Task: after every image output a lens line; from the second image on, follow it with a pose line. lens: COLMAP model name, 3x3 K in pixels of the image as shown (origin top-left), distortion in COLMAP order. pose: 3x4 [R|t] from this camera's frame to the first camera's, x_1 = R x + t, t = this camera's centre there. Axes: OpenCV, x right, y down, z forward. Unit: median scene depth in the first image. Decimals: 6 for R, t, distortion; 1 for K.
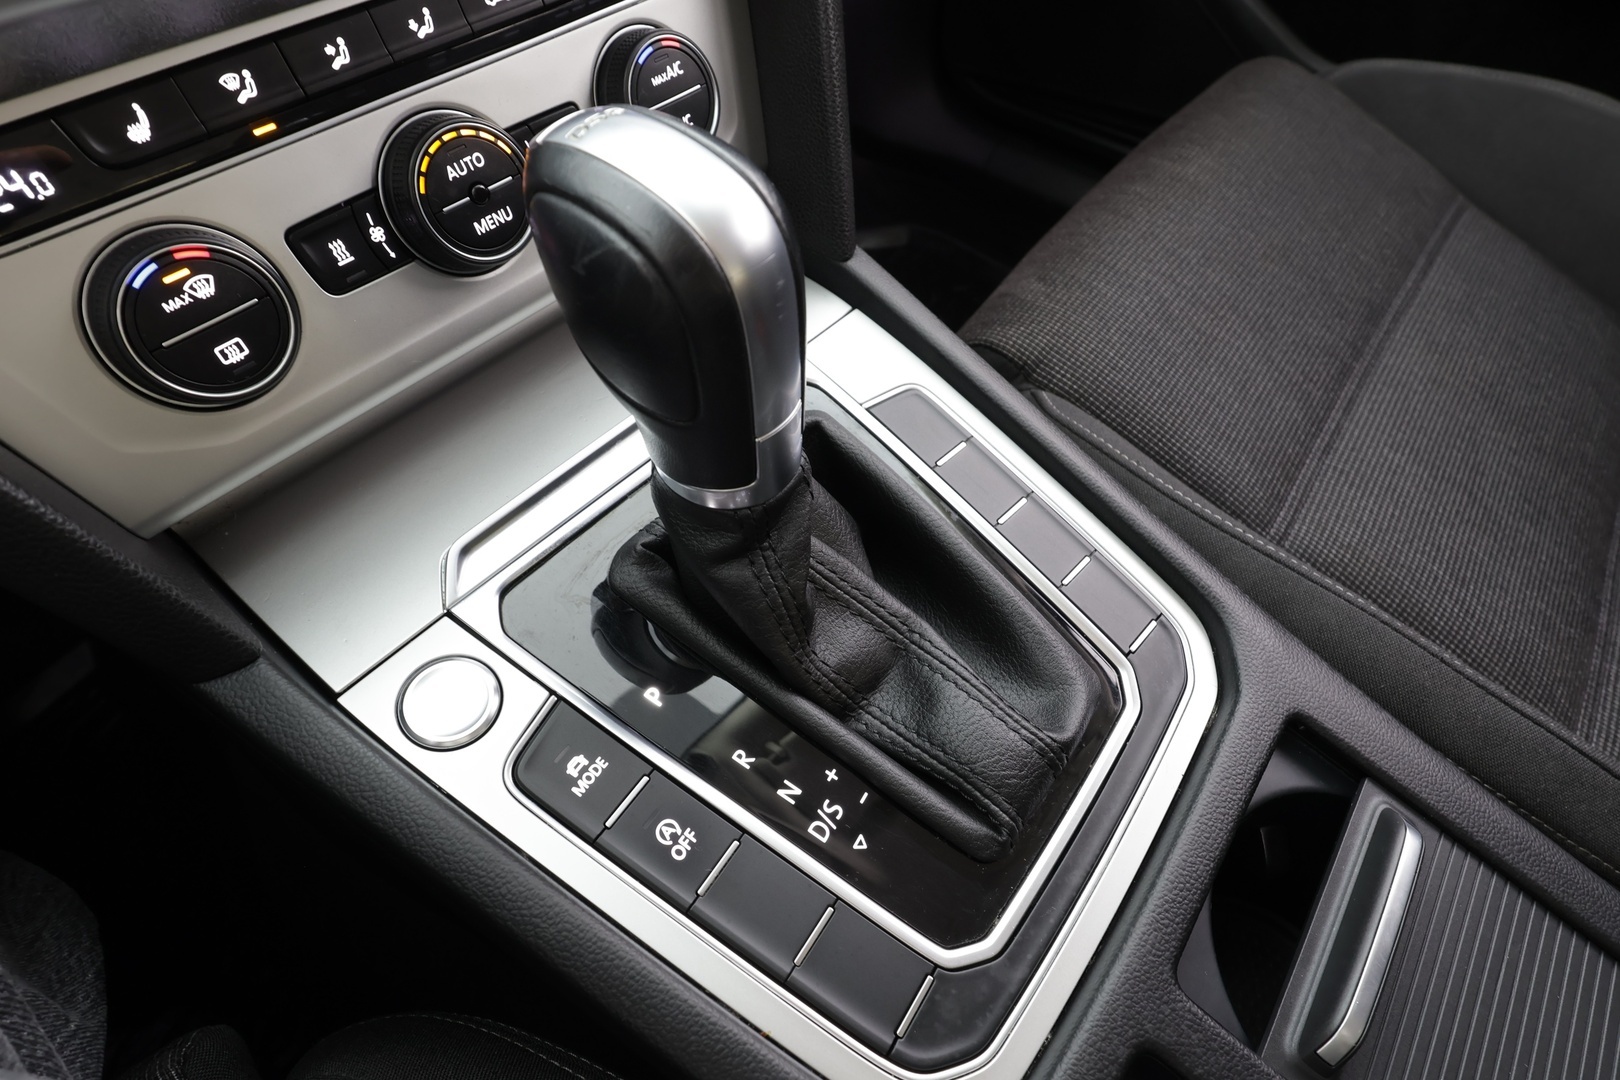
lens RADIAL K [[873.6, 0, 813.0], [0, 873.6, 540.2], [0, 0, 1]] dist [0.001893, 0.002829]
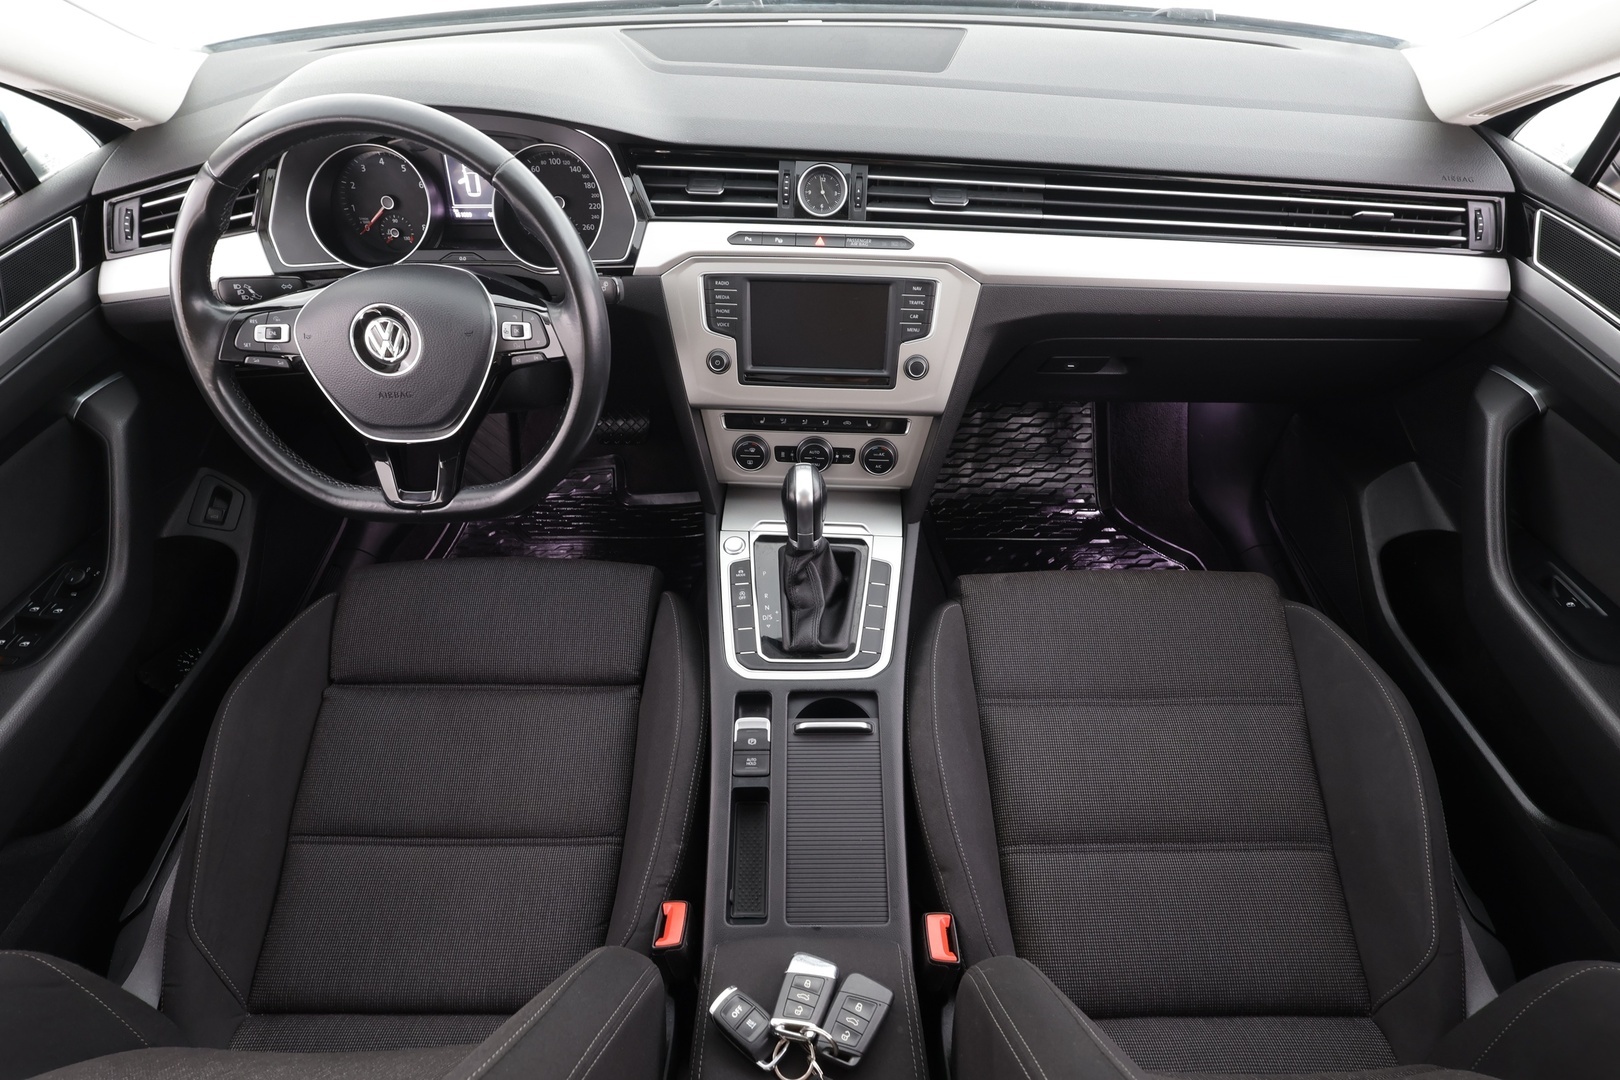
lens RADIAL K [[844.6, 0, 813.4], [0, 844.6, 543.7], [0, 0, 1]] dist [-0.004485, 0.000500]
pose [[0.607248, 0.555751, -0.567794, 2.269202], [-0.618100, 0.779469, 0.101886, -0.512079], [0.499201, 0.289083, 0.816841, -2.327095]]
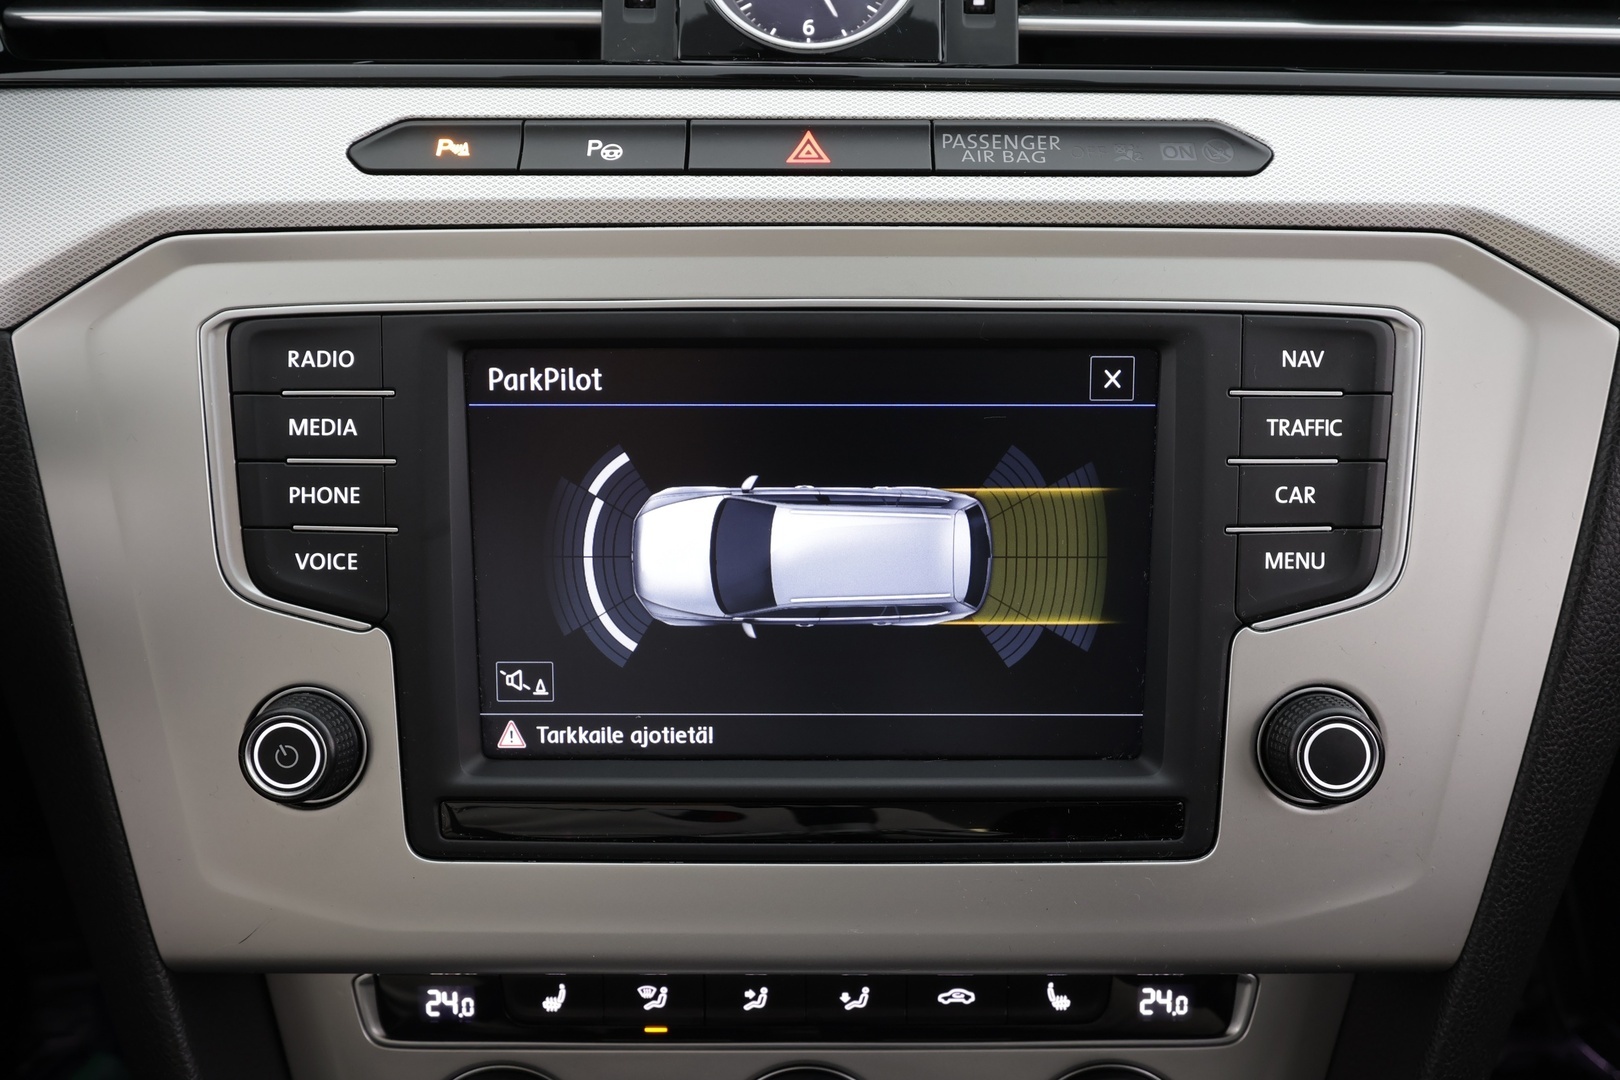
lens RADIAL K [[1341.3, 0, 814.7], [0, 1341.3, 544.2], [0, 0, 1]] dist [0.007250, 0.002085]
pose [[0.646606, 0.371166, -0.666435, 0.295356], [-0.590988, 0.796136, -0.130002, -0.766942], [0.482321, 0.477915, 0.734141, -0.294898]]
